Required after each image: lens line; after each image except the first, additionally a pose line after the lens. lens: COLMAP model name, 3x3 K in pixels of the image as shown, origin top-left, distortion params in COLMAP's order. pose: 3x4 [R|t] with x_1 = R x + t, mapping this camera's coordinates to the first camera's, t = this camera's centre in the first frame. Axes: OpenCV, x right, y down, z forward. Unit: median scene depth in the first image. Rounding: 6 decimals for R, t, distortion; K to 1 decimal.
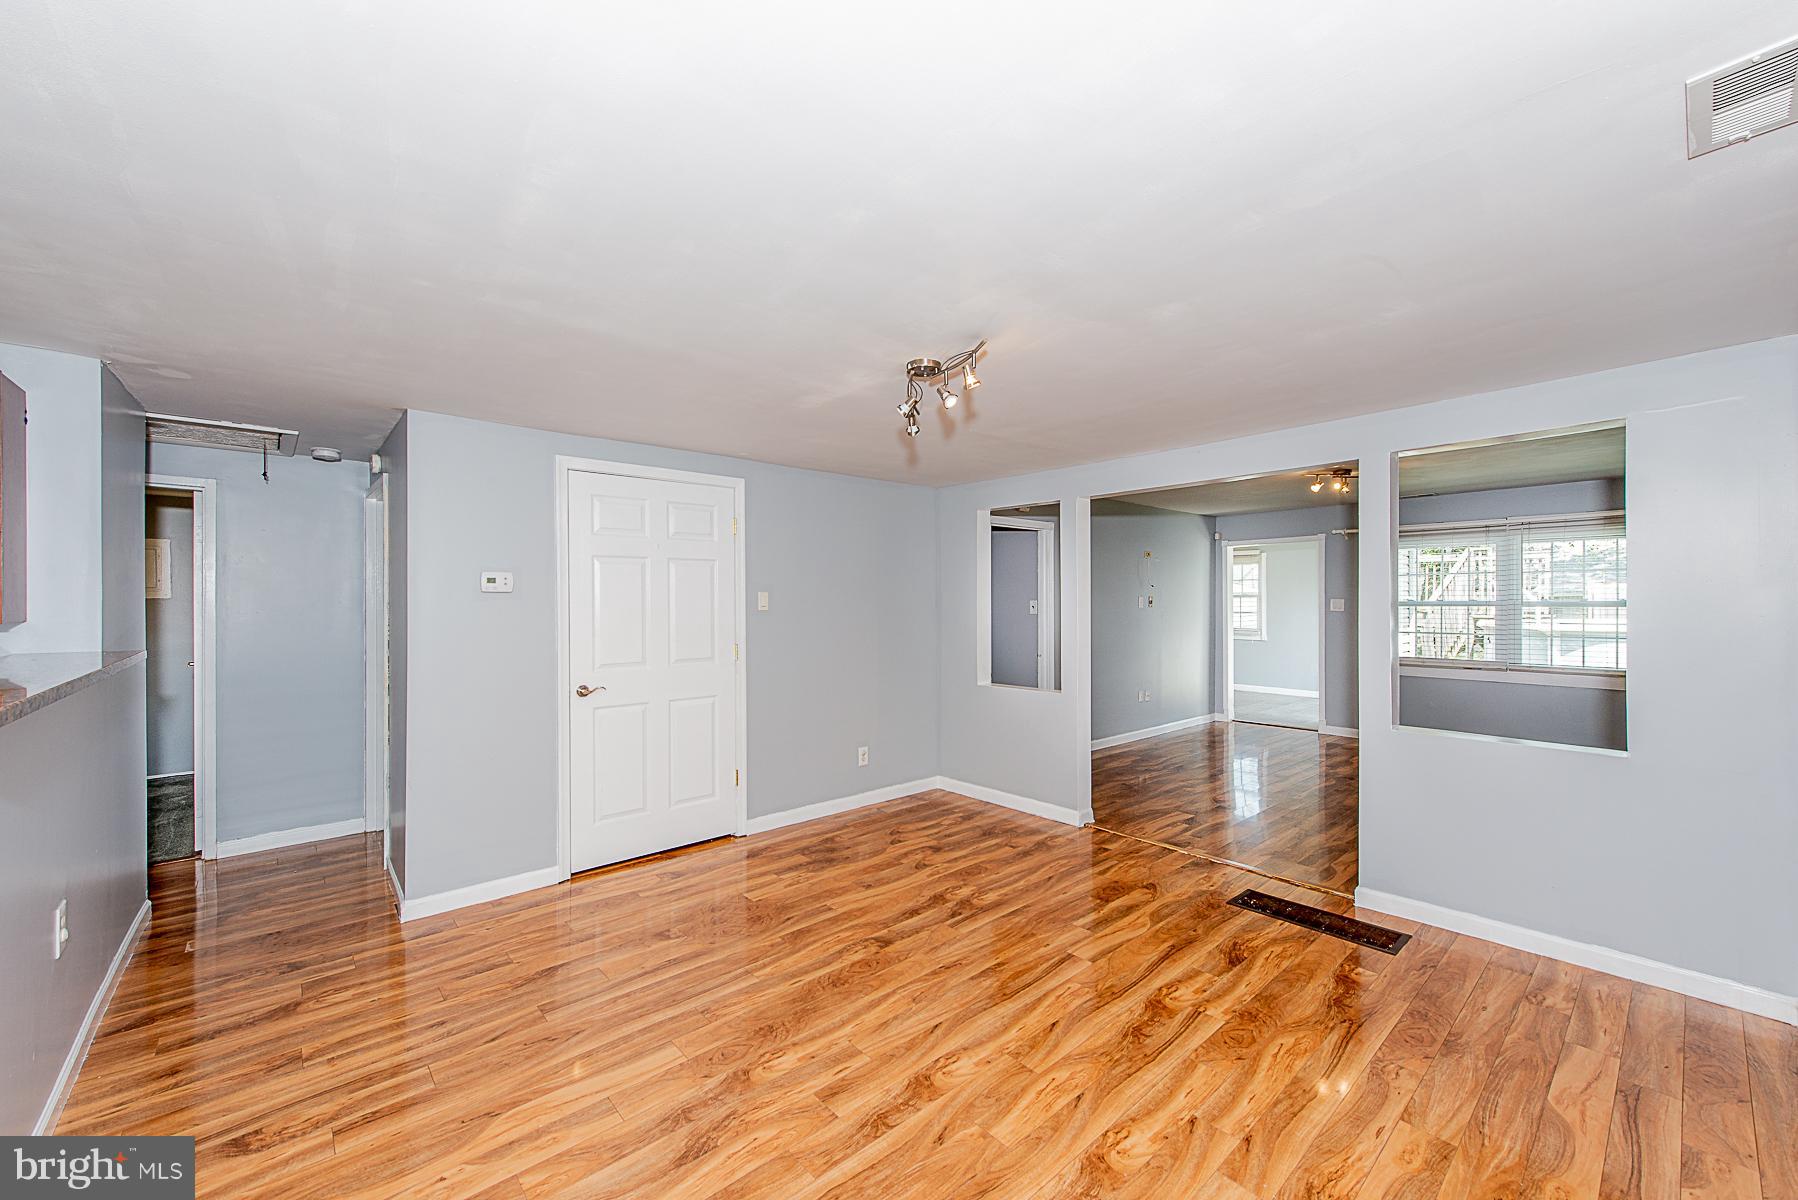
lens RADIAL K [[701.1, 0, 903.9], [0, 701.1, 603.4], [0, 0, 1]] dist [0.019611, -0.006700]
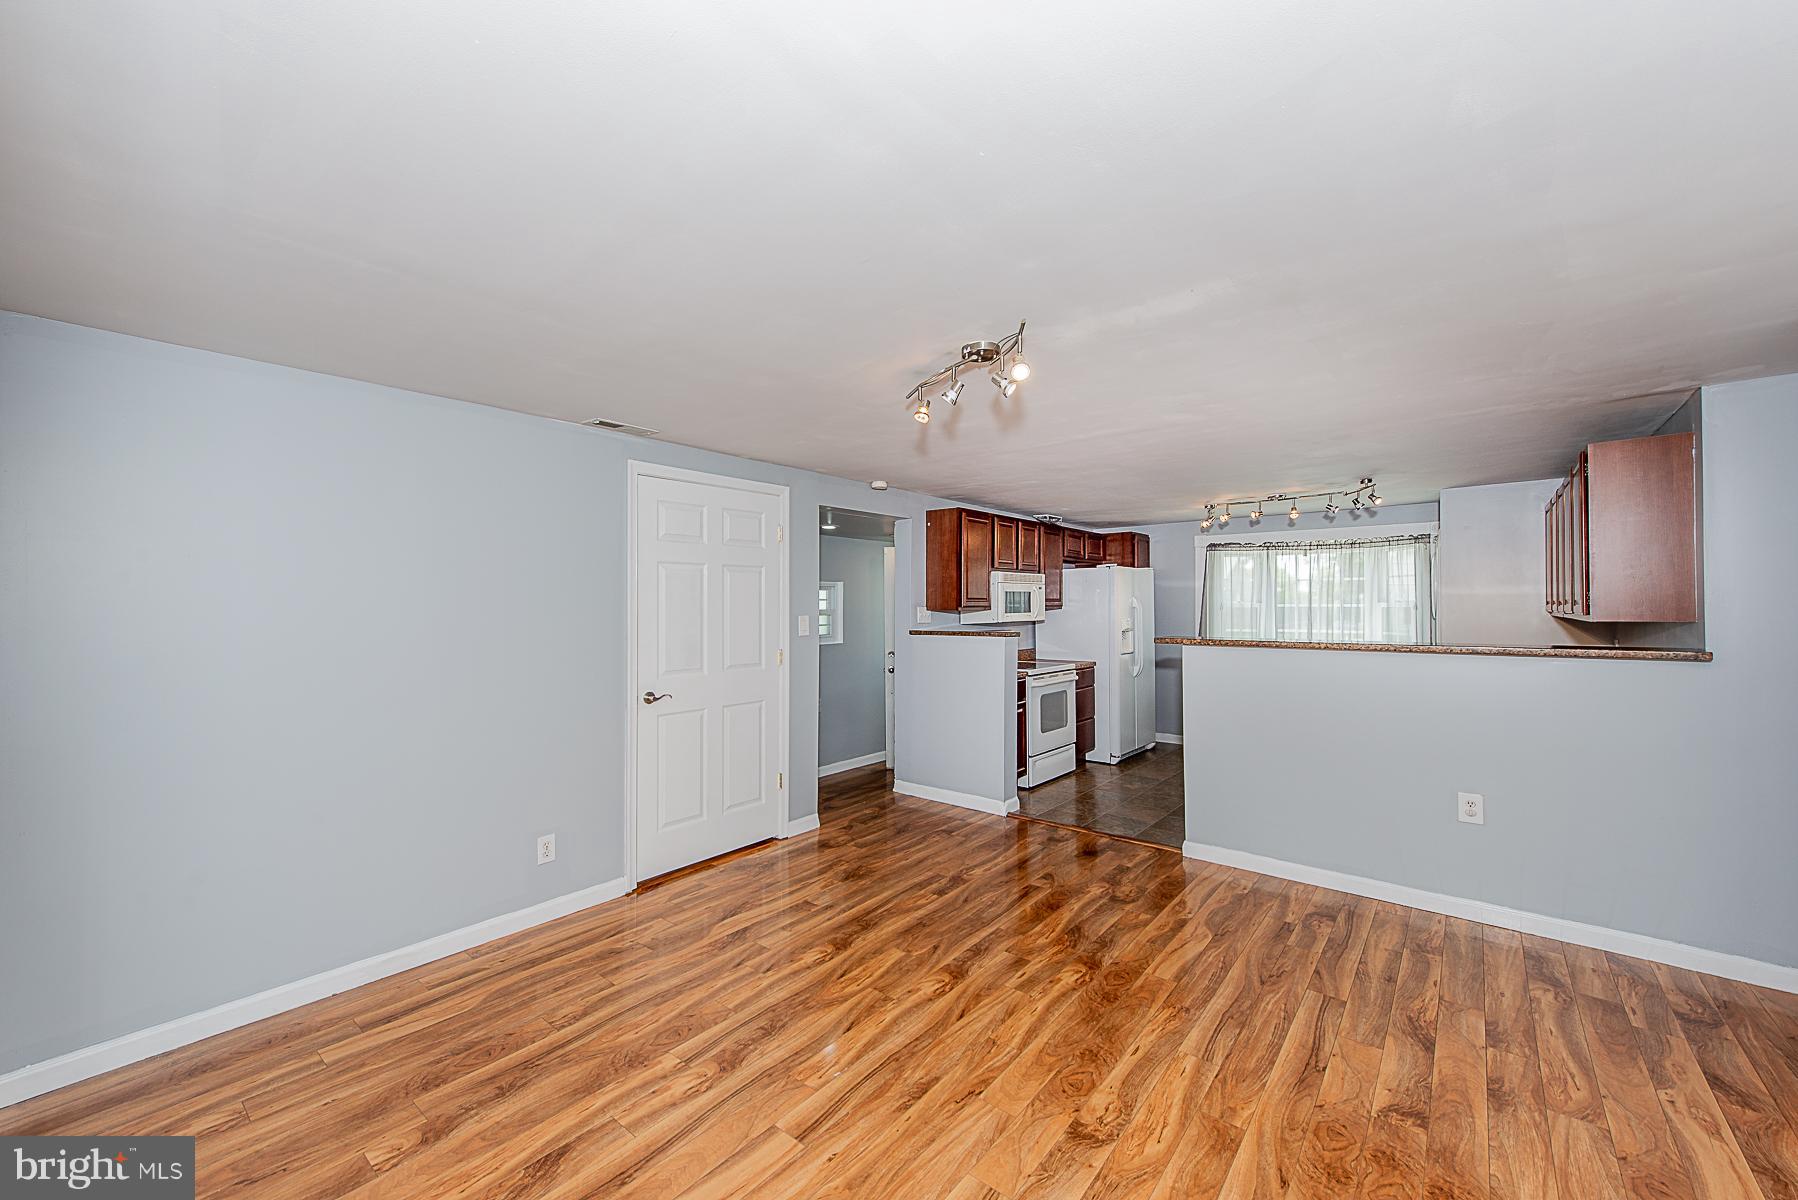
lens RADIAL K [[701.1, 0, 903.9], [0, 701.1, 603.4], [0, 0, 1]] dist [0.019611, -0.006700]
pose [[-0.987259, 0.004540, -0.159059, 0.245732], [0.005381, 0.999974, -0.004858, -0.007102], [0.159033, -0.005652, -0.987257, 1.693721]]
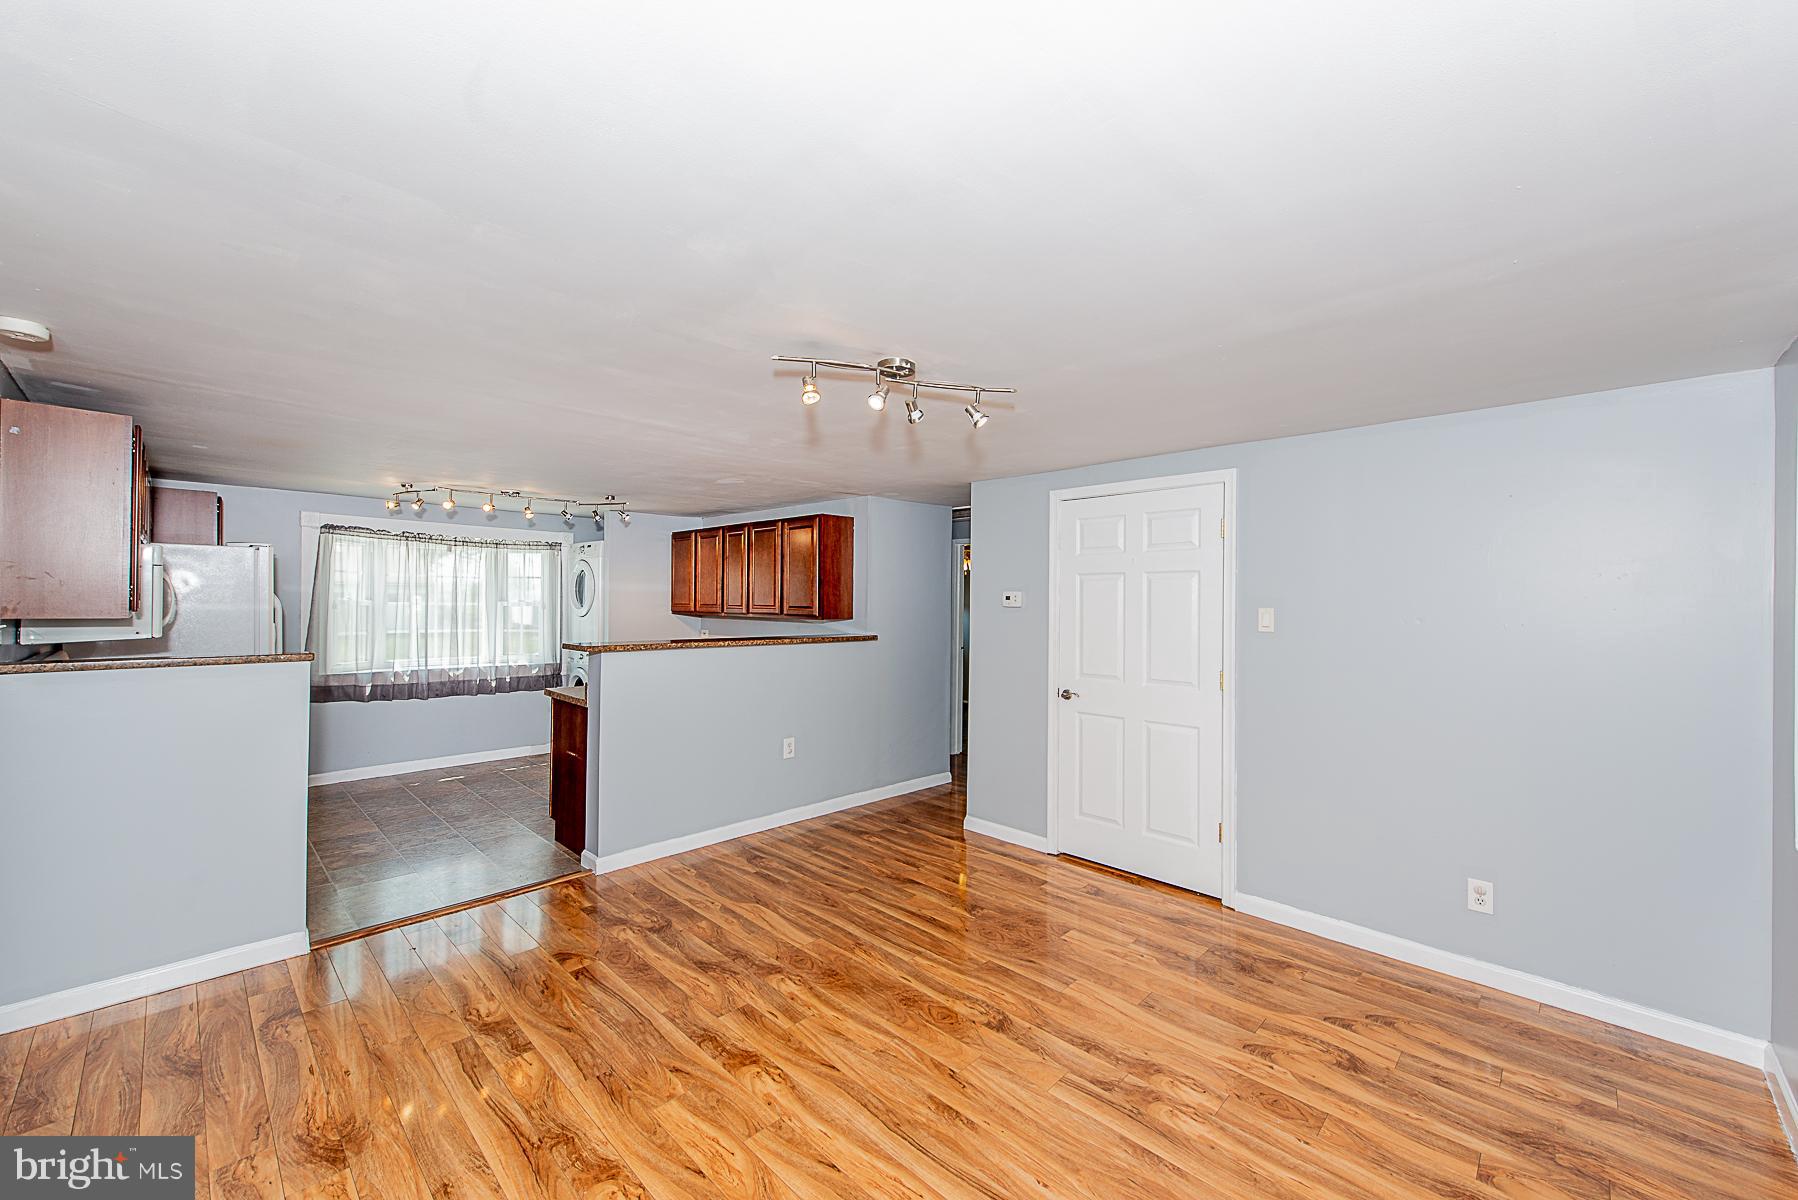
lens RADIAL K [[701.1, 0, 903.9], [0, 701.1, 603.4], [0, 0, 1]] dist [0.019611, -0.006700]
pose [[0.073341, 0.006281, -0.997287, 0.845095], [-0.010953, 0.999925, 0.005492, -0.032790], [0.997247, 0.010520, 0.073404, 0.853555]]
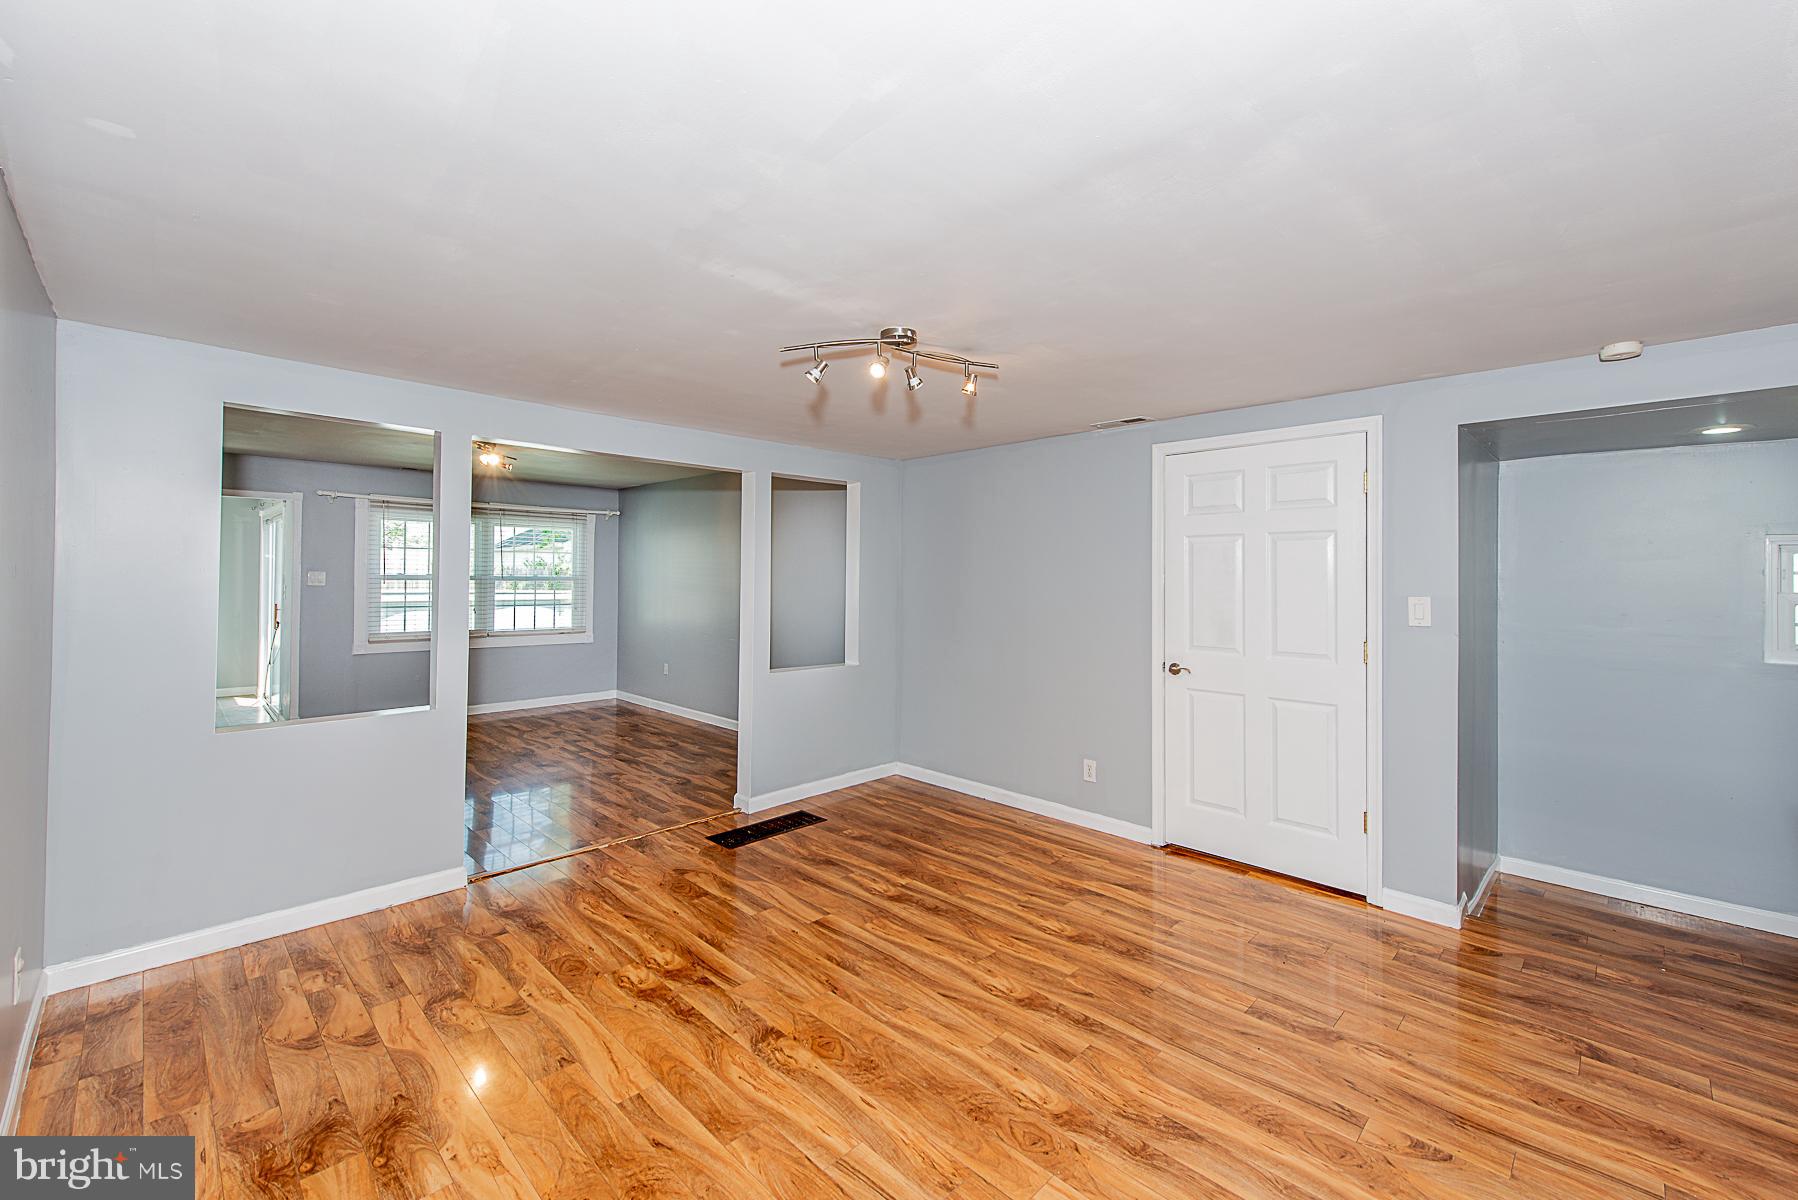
lens RADIAL K [[739.7, 0, 896.8], [0, 739.7, 571.0], [0, 0, 1]] dist [0.011647, -0.000418]
pose [[-0.055367, 0.011704, 0.998397, -0.871825], [-0.009475, 0.999880, -0.012247, -0.006245], [-0.998421, -0.010138, -0.055250, 0.951560]]
